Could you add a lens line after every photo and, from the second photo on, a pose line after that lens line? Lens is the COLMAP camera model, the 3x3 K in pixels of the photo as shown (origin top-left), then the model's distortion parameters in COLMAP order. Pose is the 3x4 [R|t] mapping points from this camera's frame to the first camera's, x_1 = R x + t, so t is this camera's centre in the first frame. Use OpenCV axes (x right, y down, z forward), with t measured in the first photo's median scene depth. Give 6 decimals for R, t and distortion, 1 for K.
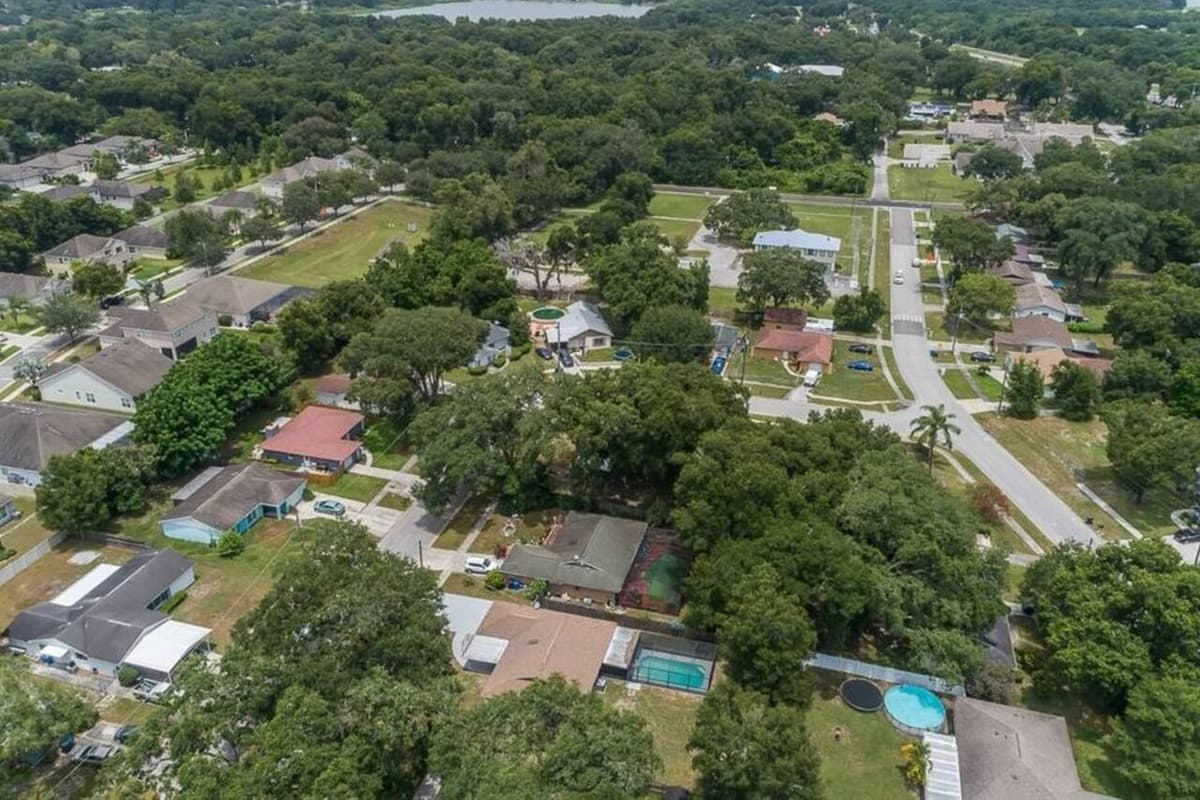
lens RADIAL K [[1162.3, 0, 600.0], [0, 1162.3, 400.0], [0, 0, 1]] dist [0.000821, -0.002022]
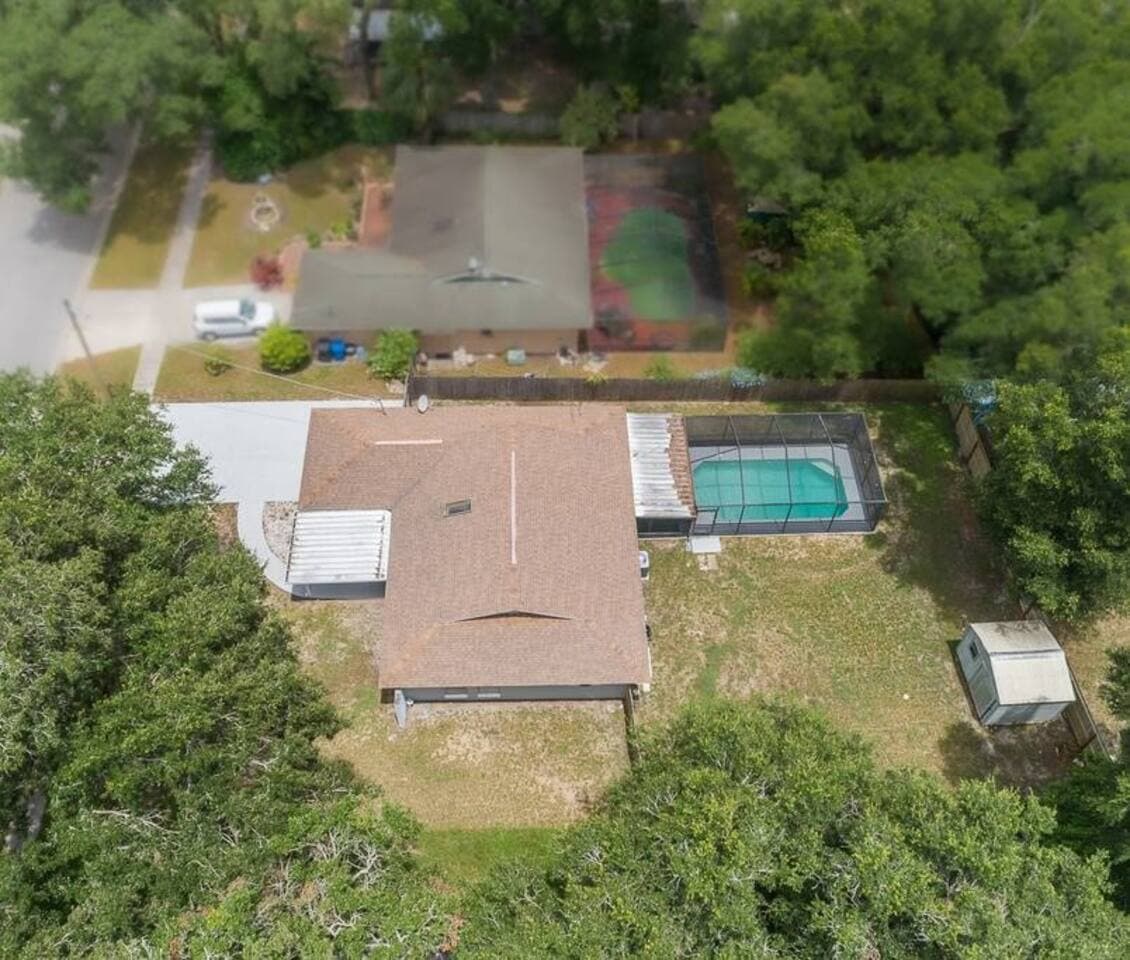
lens RADIAL K [[963.4, 0, 529.0], [0, 963.4, 480.4], [0, 0, 1]] dist [0.008271, 0.001474]
pose [[0.933571, -0.254710, 0.252128, -0.109542], [0.109122, 0.872111, 0.476985, 0.039365], [-0.341377, -0.417787, 0.841972, 0.664239]]
